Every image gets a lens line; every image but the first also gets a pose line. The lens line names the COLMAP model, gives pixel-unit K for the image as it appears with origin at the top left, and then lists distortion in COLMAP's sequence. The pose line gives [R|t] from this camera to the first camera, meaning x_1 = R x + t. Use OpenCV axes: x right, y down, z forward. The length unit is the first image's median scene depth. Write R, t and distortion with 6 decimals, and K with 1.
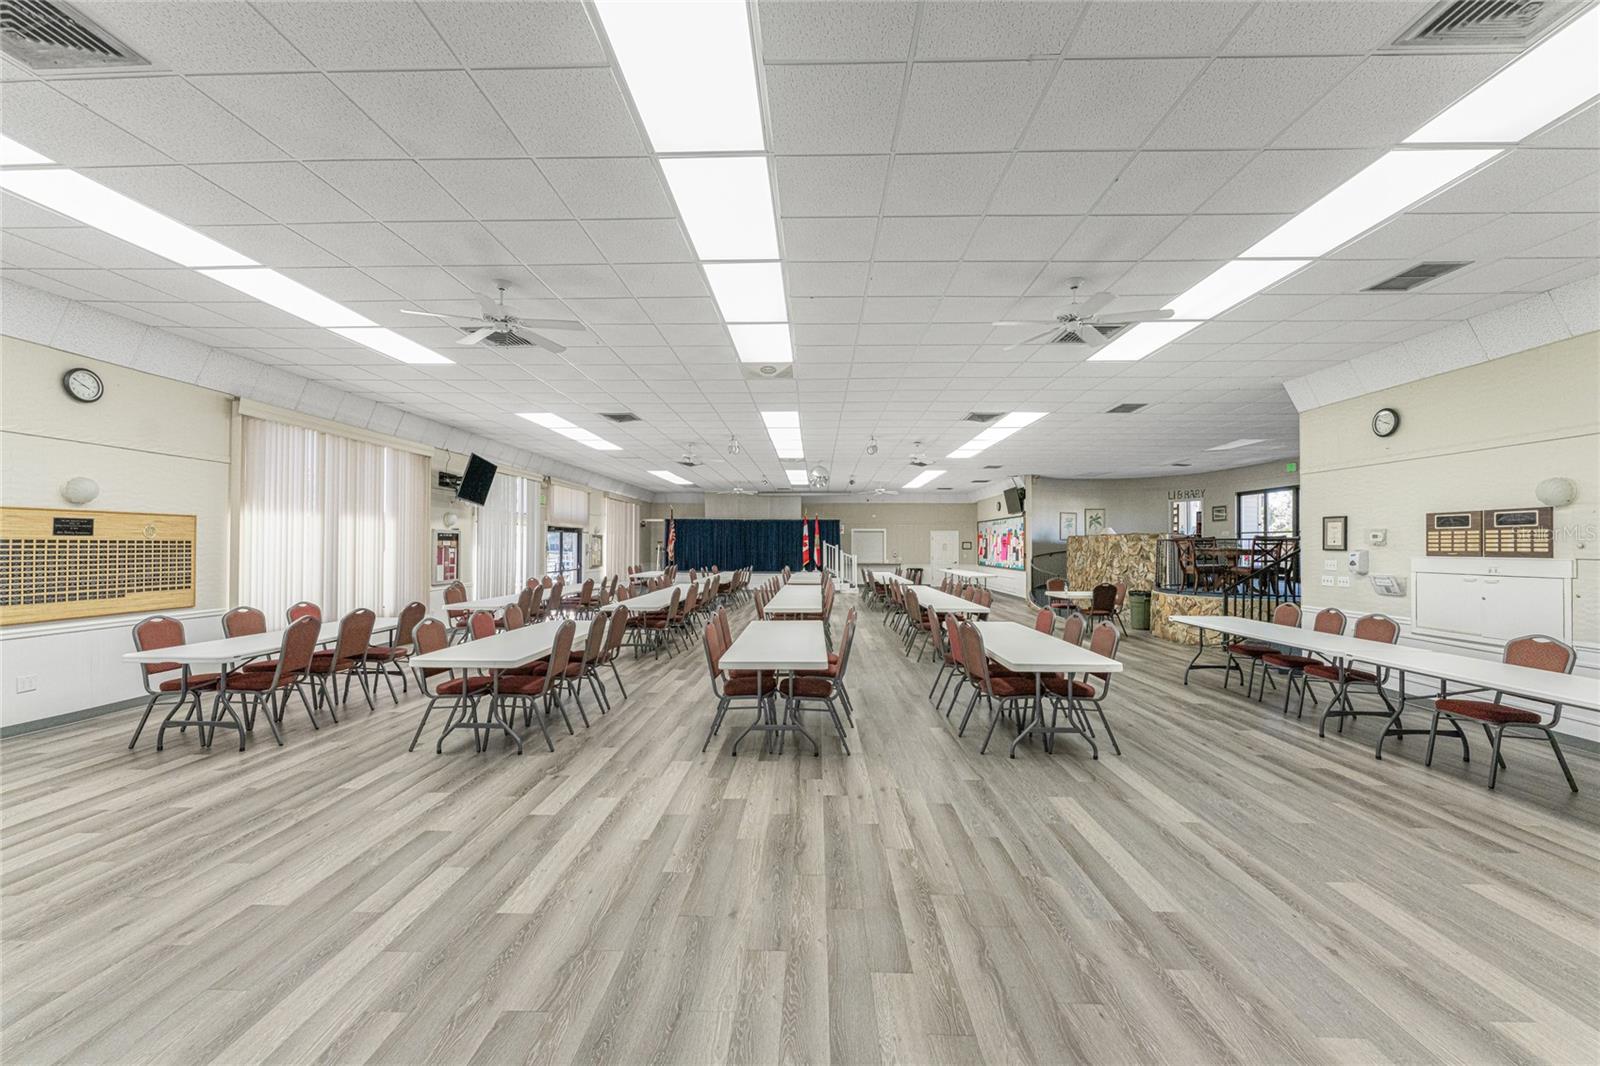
lens RADIAL K [[660.9, 0, 800.0], [0, 660.9, 533.0], [0, 0, 1]] dist [0.000717, 0.000009]
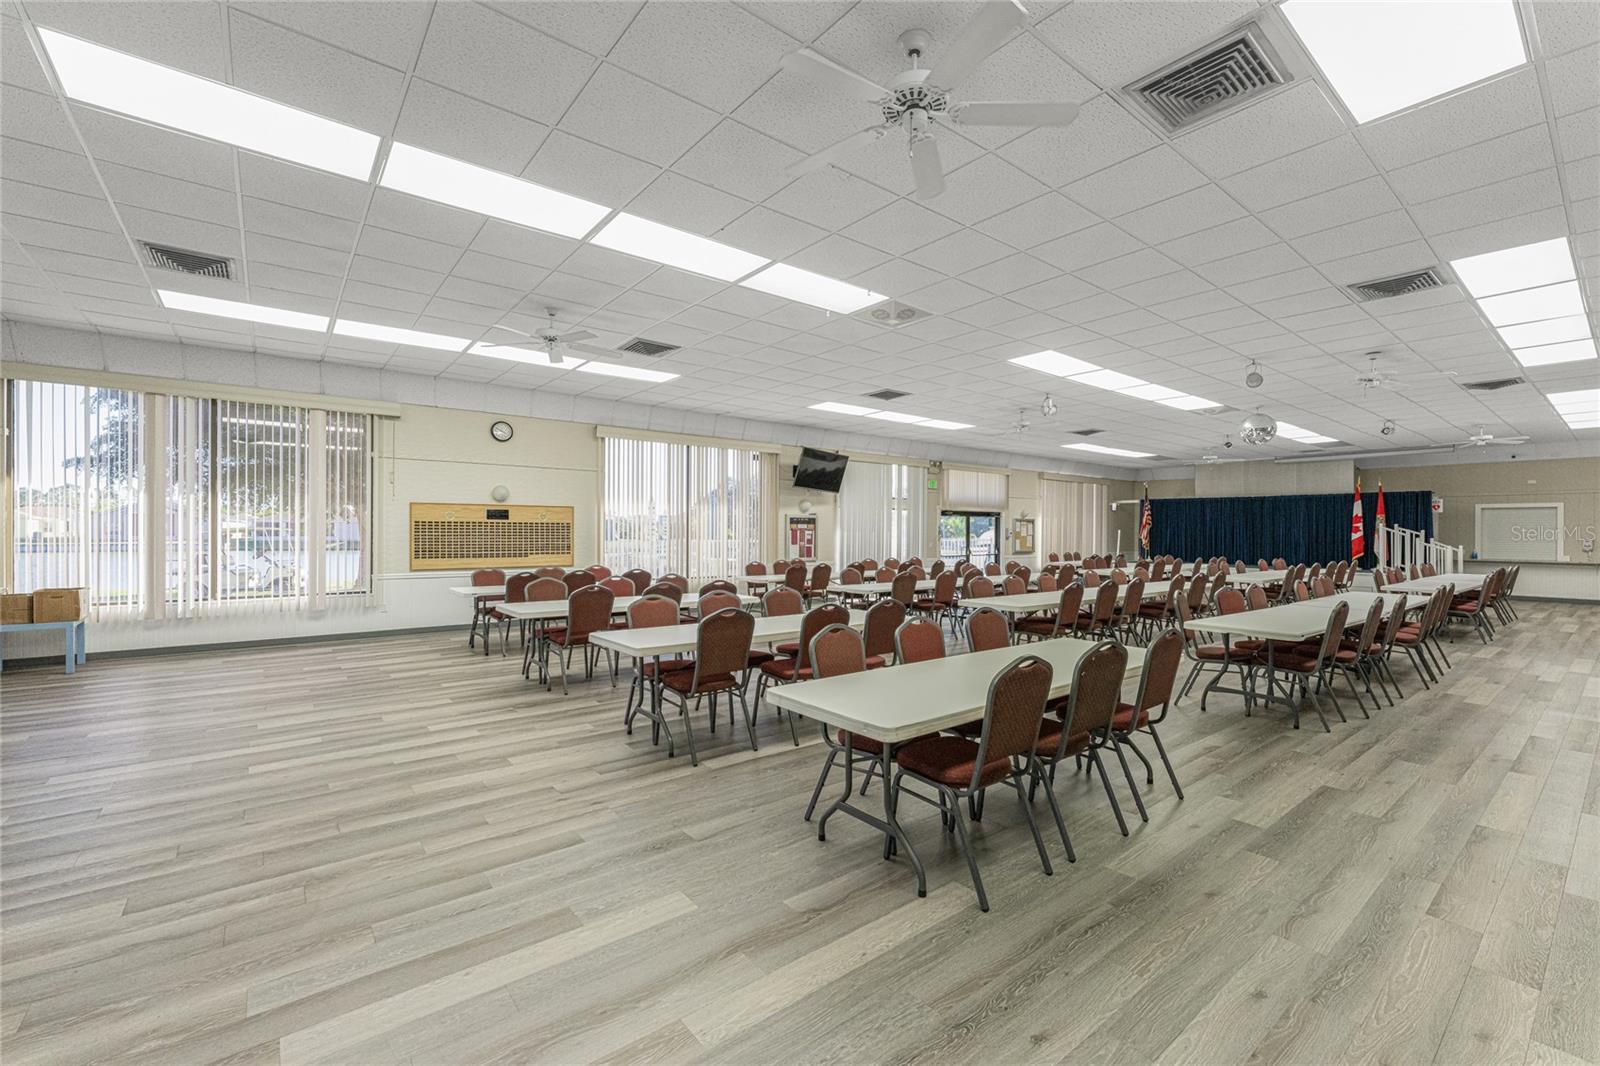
lens RADIAL K [[657.5, 0, 800.0], [0, 657.5, 533.0], [0, 0, 1]] dist [0.001494, 0.000129]
pose [[0.635105, 0.002269, -0.772422, 0.609353], [0.011419, 0.999859, 0.012327, 0.021881], [0.772341, -0.016649, 0.634990, 0.433128]]
